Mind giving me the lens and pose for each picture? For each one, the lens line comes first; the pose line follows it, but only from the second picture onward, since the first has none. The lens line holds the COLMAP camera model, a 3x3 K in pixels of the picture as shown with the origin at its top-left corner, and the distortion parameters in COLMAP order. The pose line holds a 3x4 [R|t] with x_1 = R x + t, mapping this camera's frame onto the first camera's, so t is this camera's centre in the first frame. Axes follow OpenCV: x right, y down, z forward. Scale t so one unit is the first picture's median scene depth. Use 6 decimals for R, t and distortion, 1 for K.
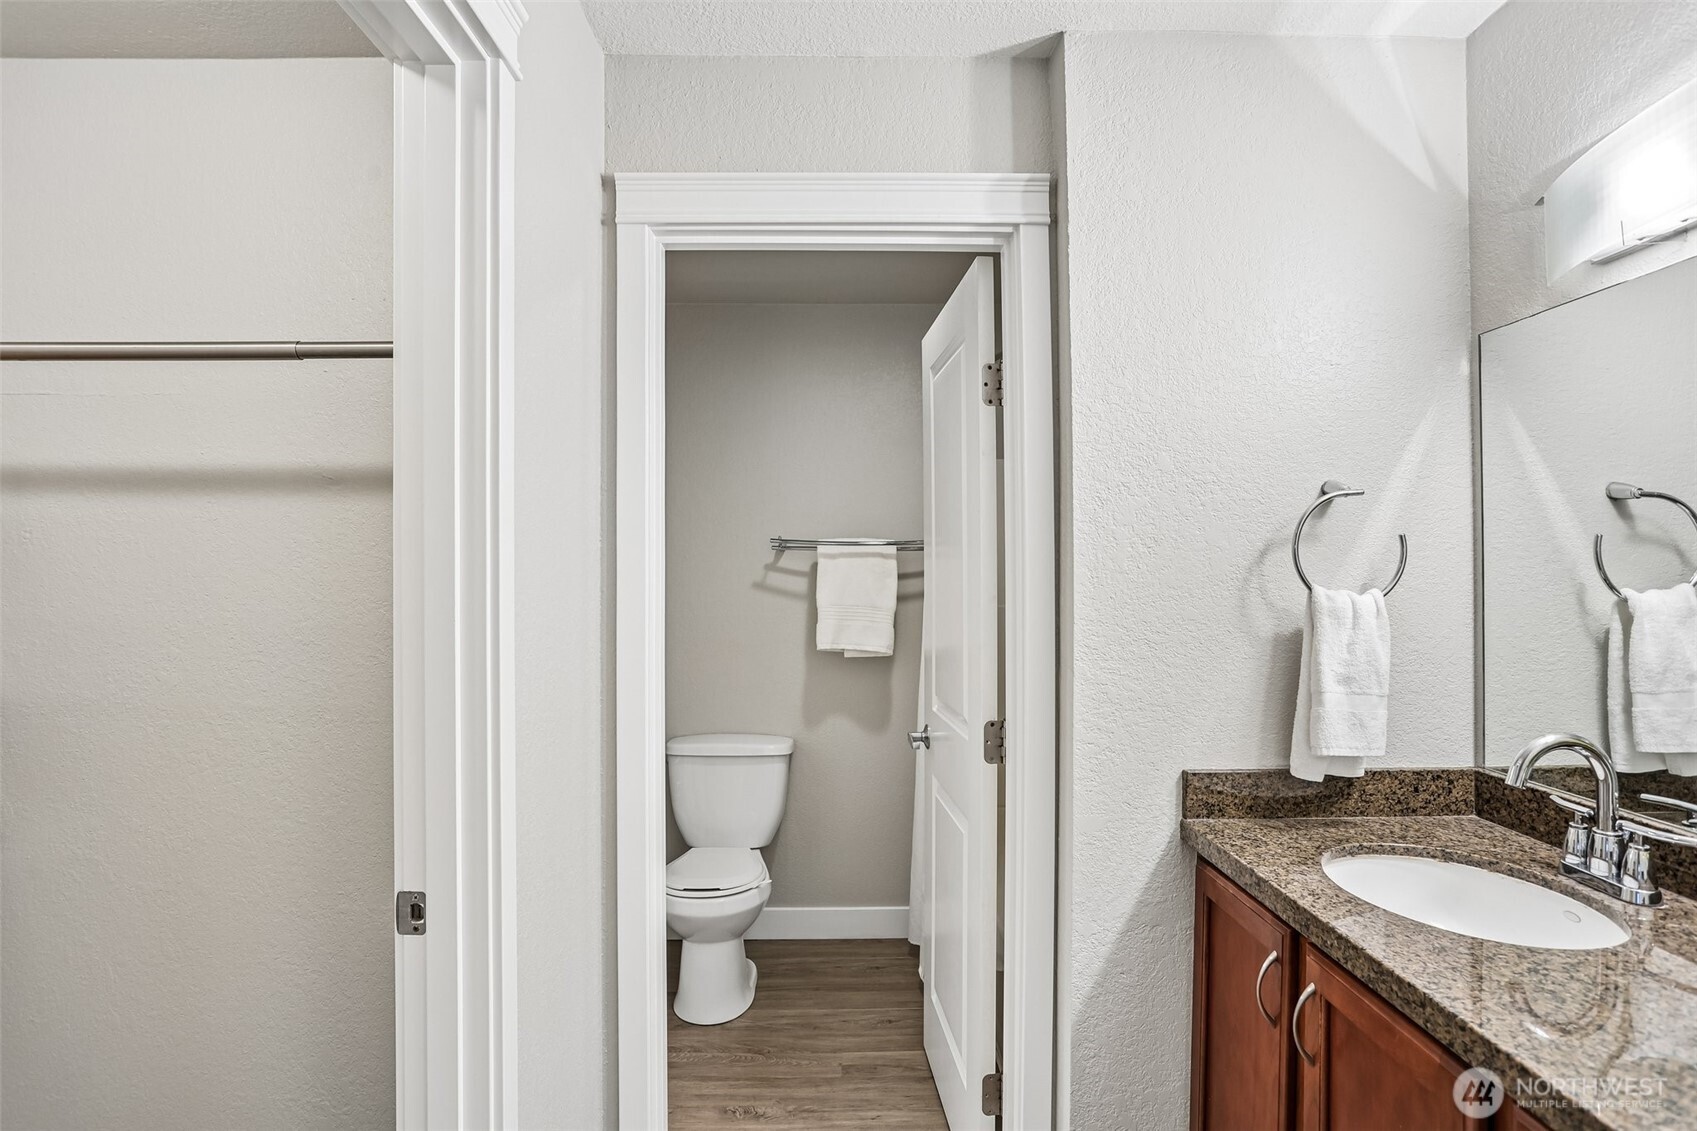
lens RADIAL K [[851.0, 0, 834.7], [0, 851.0, 565.6], [0, 0, 1]] dist [-0.059802, 0.021637]
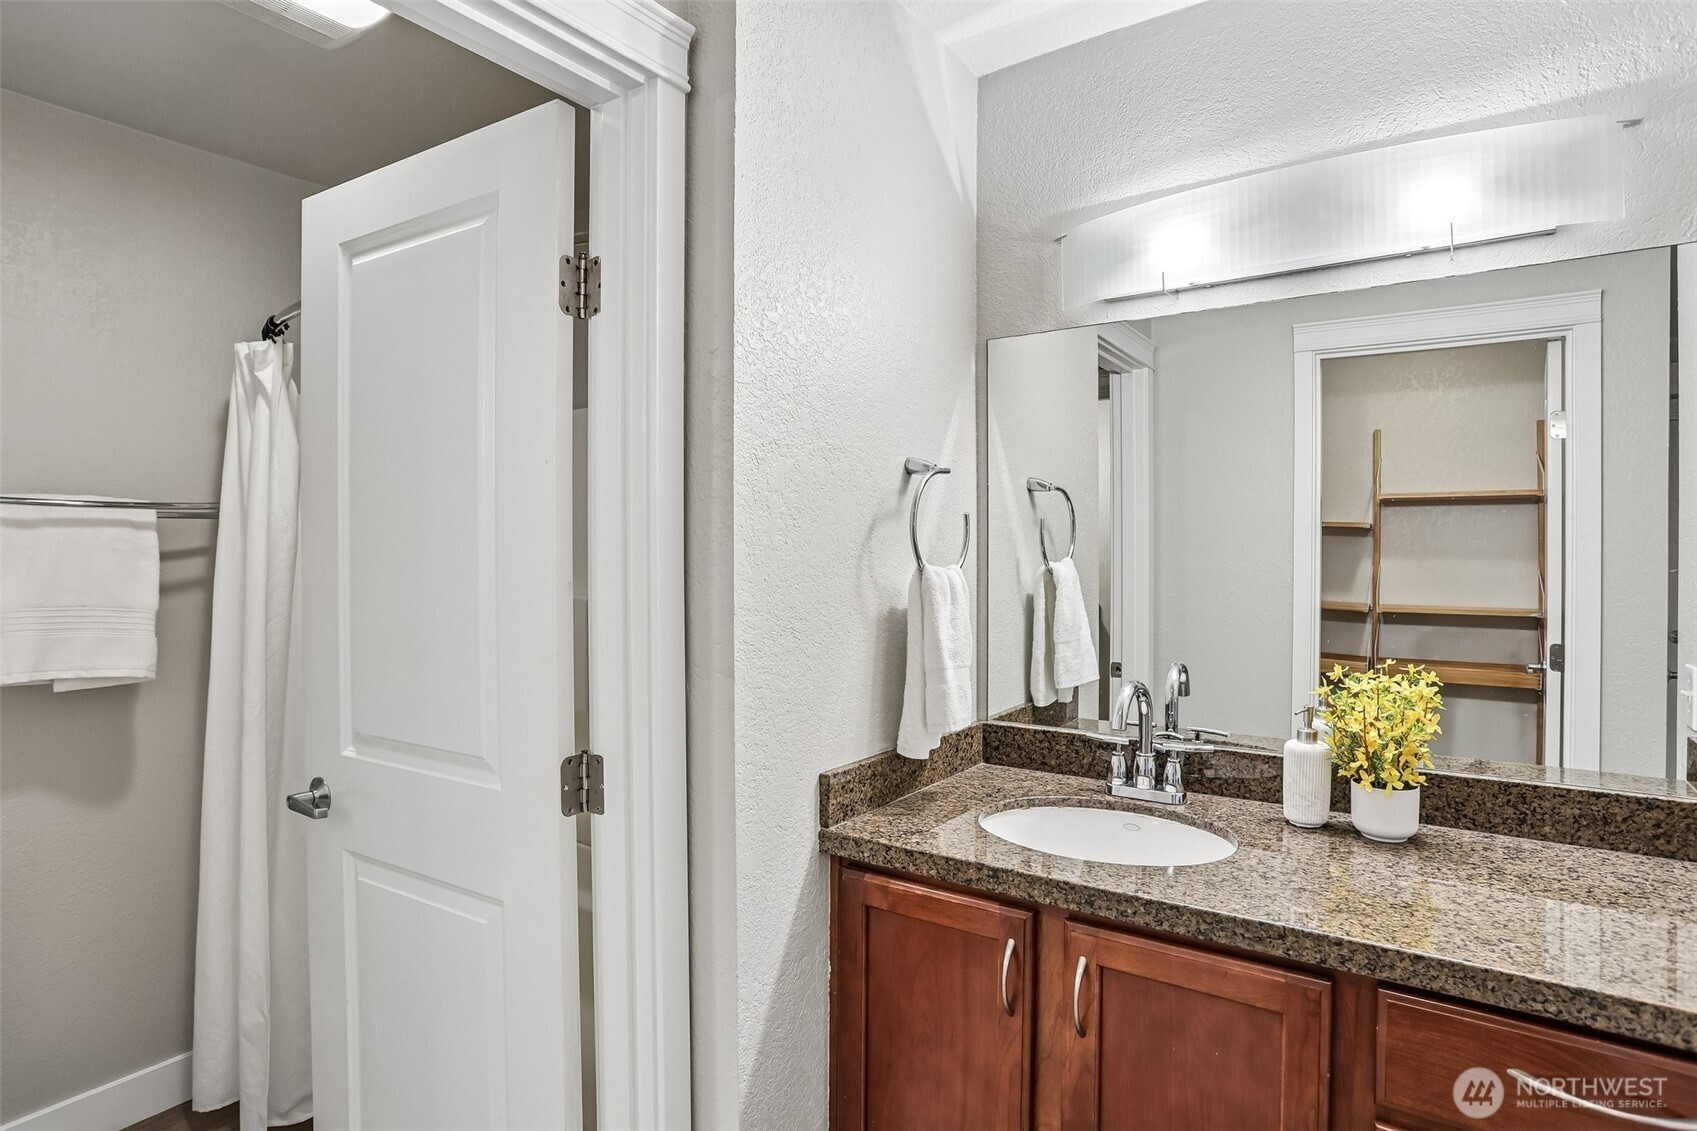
lens RADIAL K [[885.7, 0, 846.2], [0, 885.7, 557.4], [0, 0, 1]] dist [-0.059555, 0.006526]
pose [[0.590218, -0.007727, 0.807207, -0.315837], [-0.004922, 0.999901, 0.013170, 0.004584], [-0.807229, -0.011746, 0.590121, 0.436248]]
